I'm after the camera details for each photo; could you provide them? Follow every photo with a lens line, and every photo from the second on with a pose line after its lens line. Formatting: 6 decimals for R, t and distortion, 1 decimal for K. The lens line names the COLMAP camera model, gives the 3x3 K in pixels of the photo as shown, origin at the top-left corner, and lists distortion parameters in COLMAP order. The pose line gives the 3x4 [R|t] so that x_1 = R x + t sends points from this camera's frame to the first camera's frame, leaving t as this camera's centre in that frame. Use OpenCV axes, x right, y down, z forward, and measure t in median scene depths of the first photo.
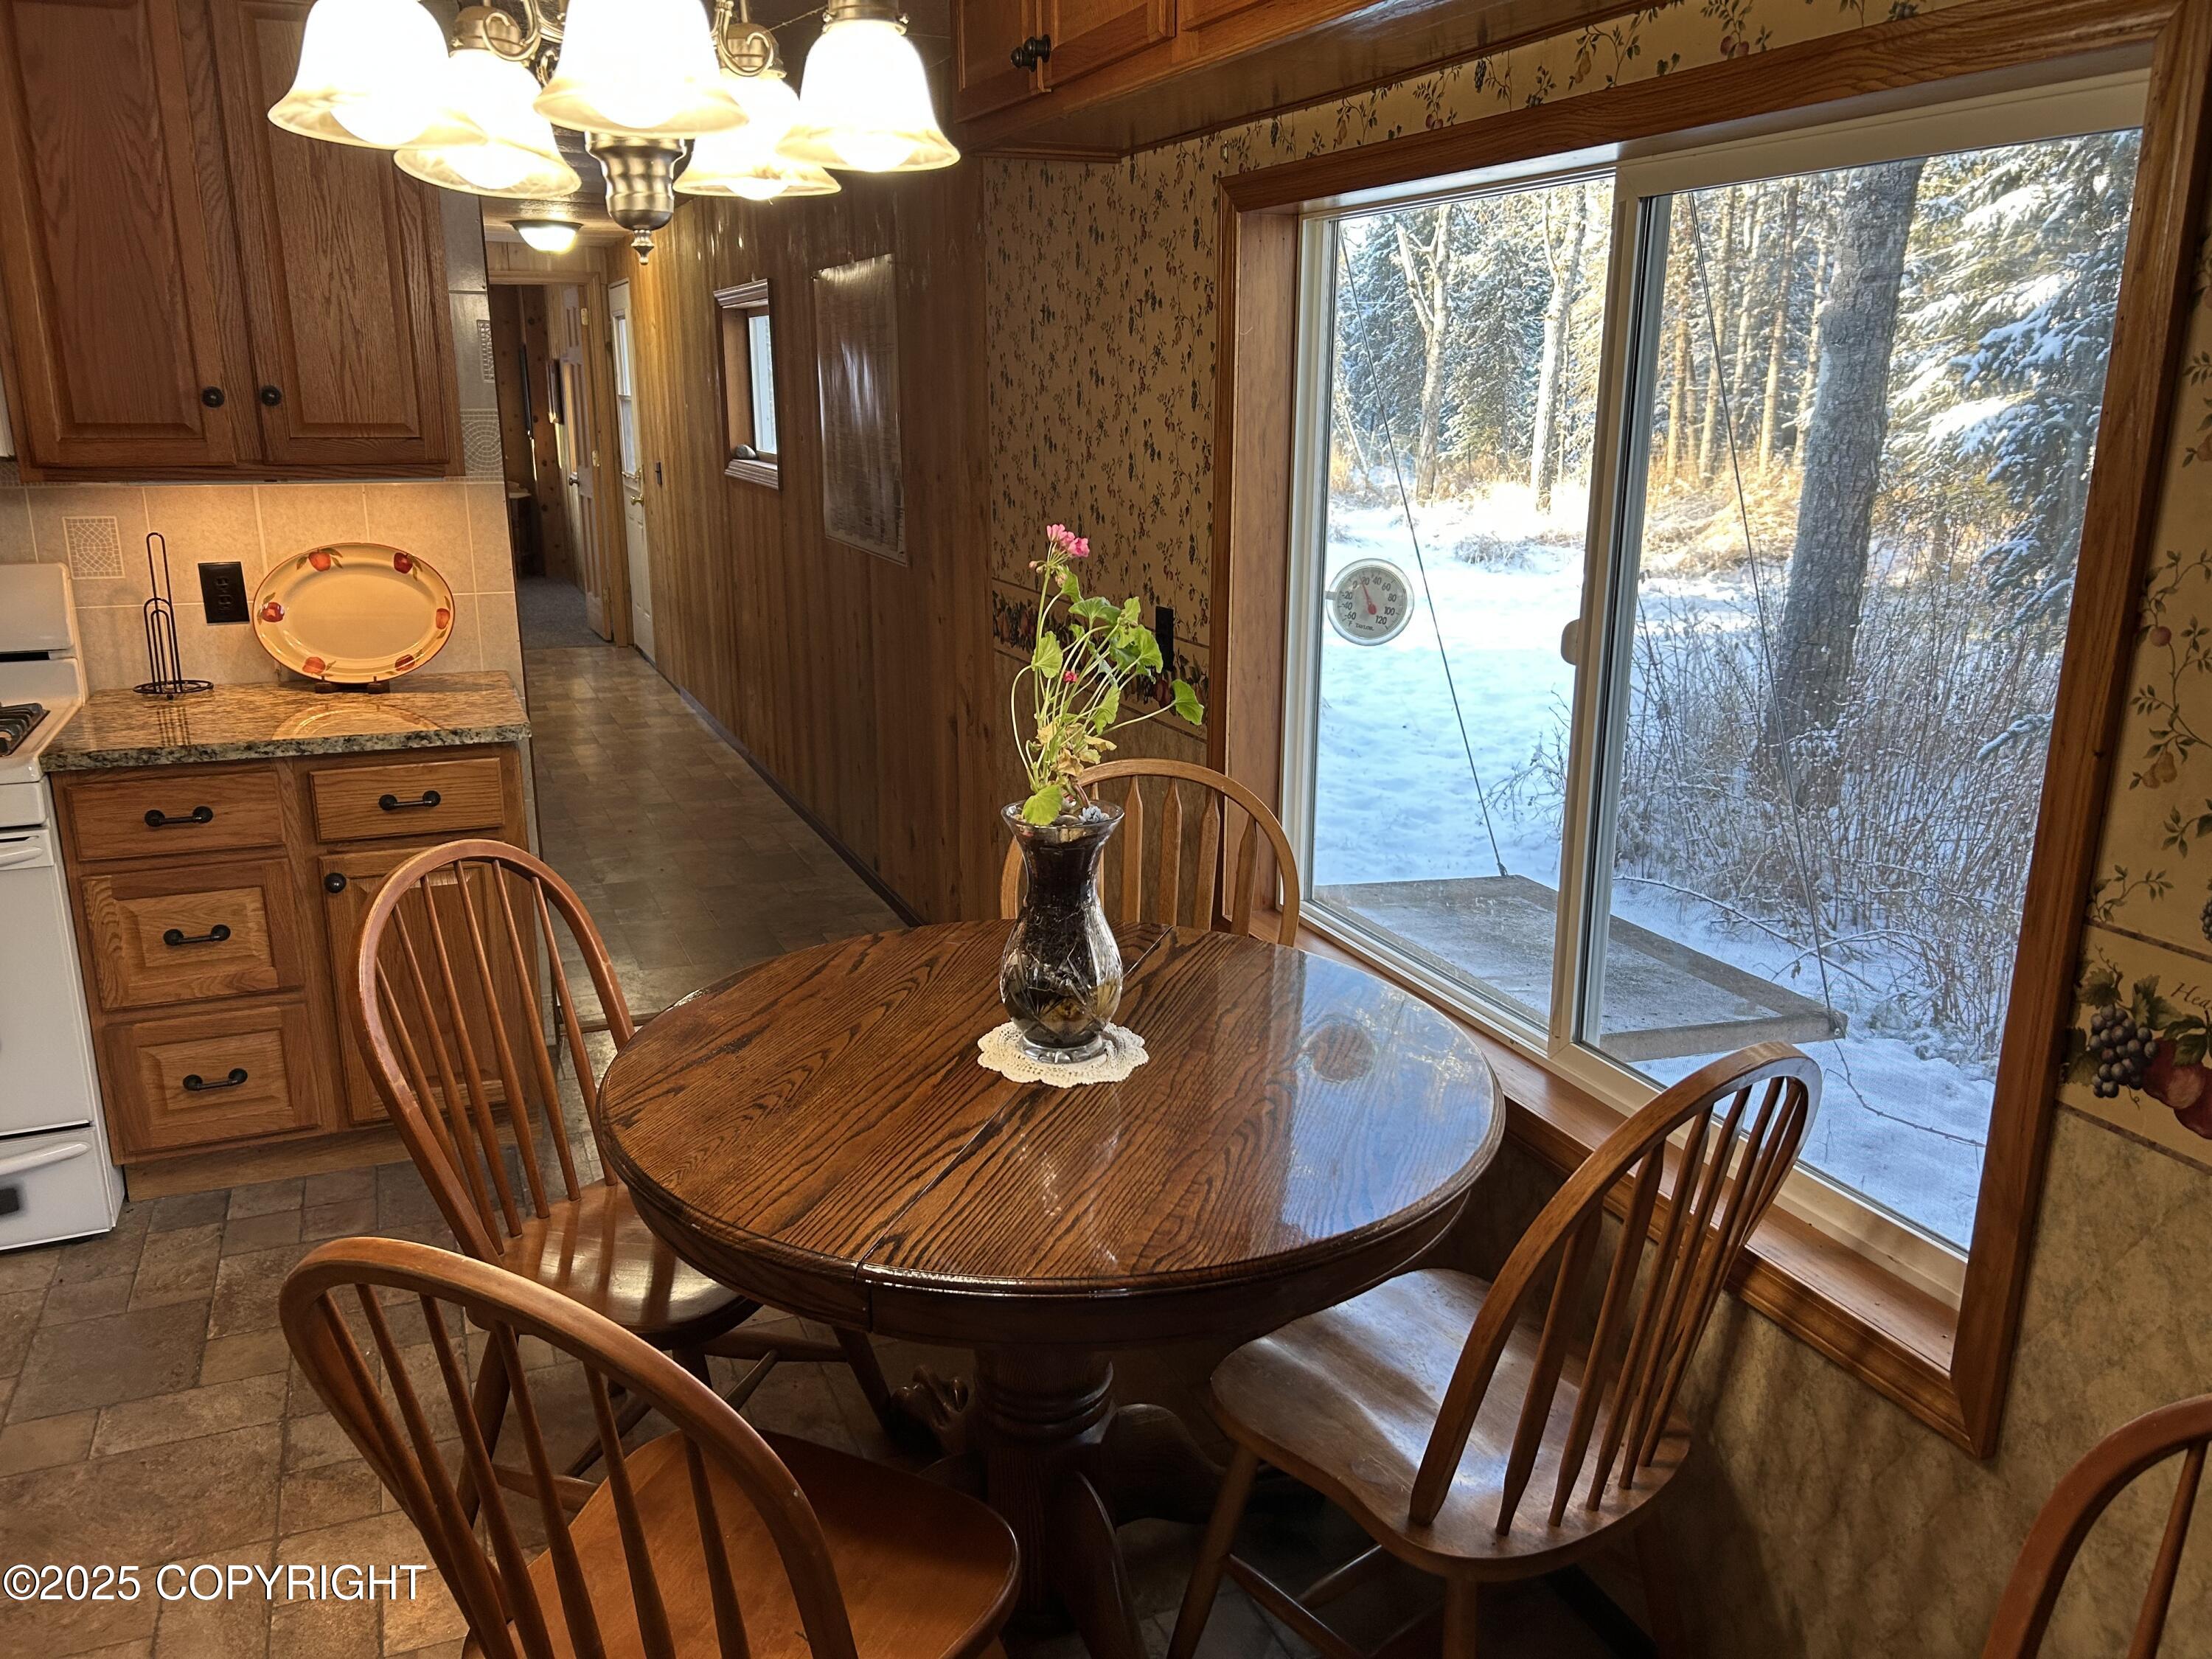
lens RADIAL K [[1663.6, 0, 1106.5], [0, 1663.6, 836.1], [0, 0, 1]] dist [0.007381, -0.004546]
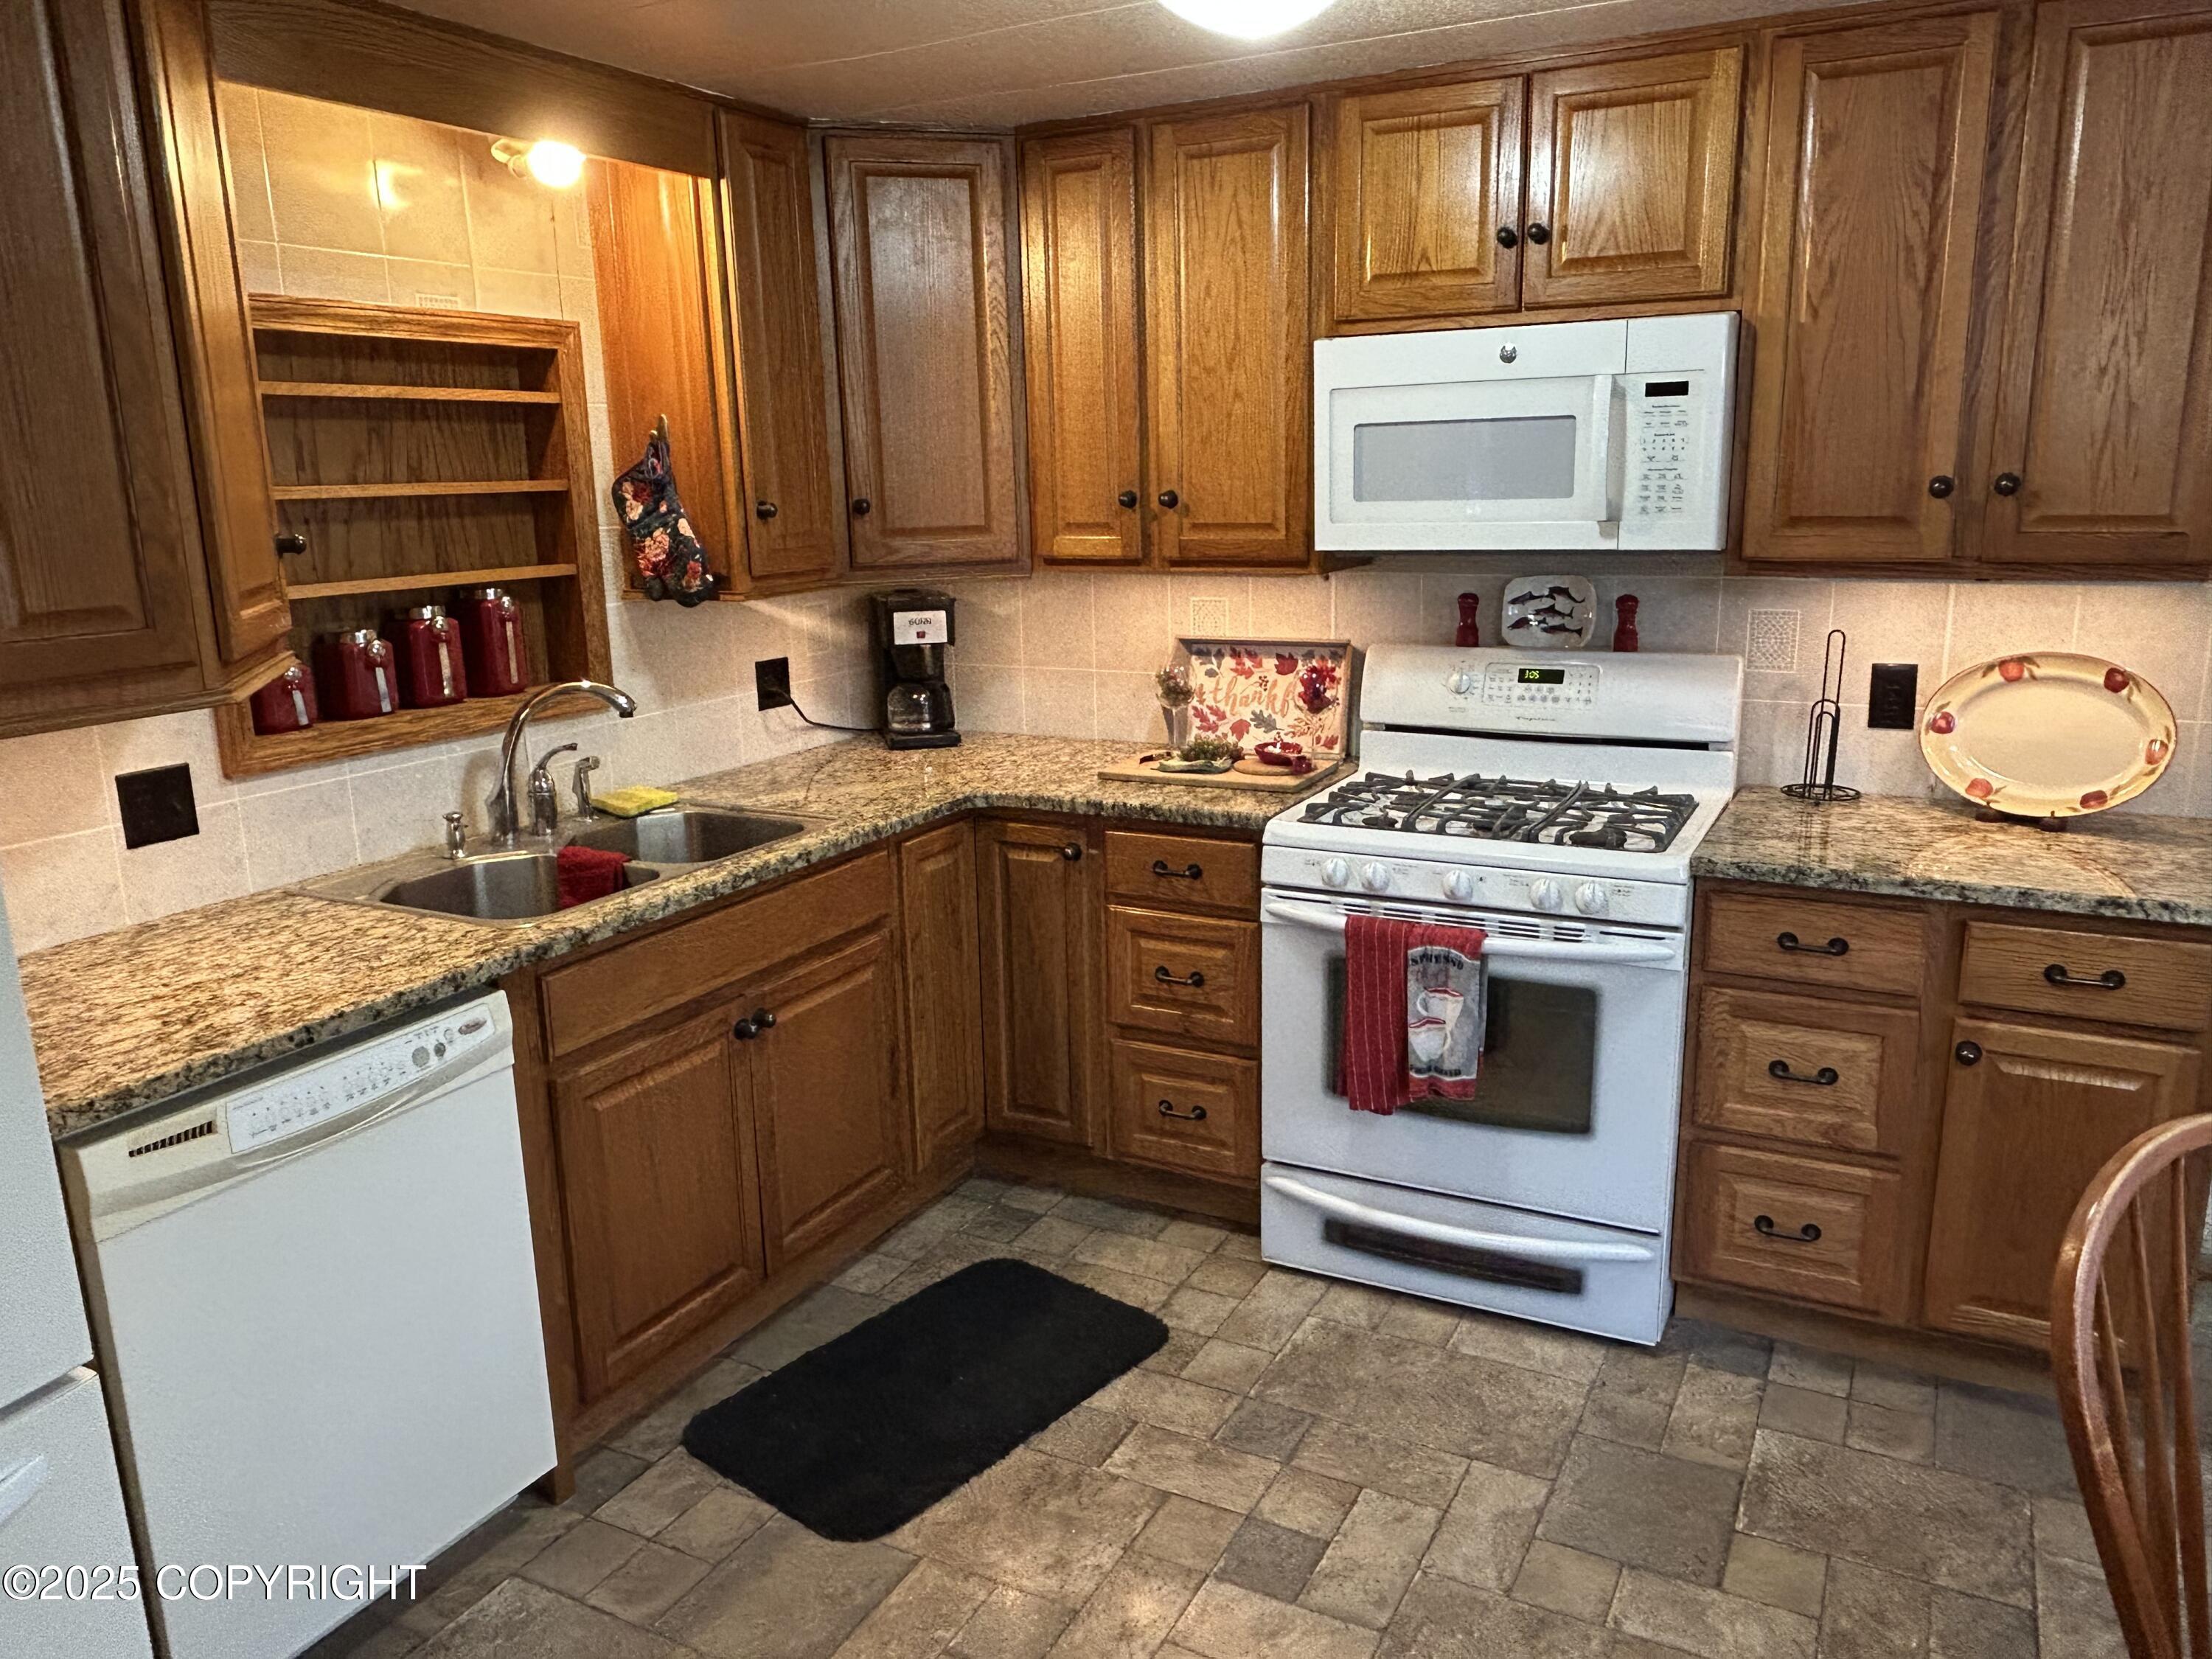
lens RADIAL K [[1589.7, 0, 1090.0], [0, 1589.7, 824.6], [0, 0, 1]] dist [-0.011061, -0.004059]
pose [[0.619682, 0.150548, -0.770279, -0.136617], [-0.177794, 0.982844, 0.049059, -0.046262], [0.764450, 0.106550, 0.635817, 0.132295]]
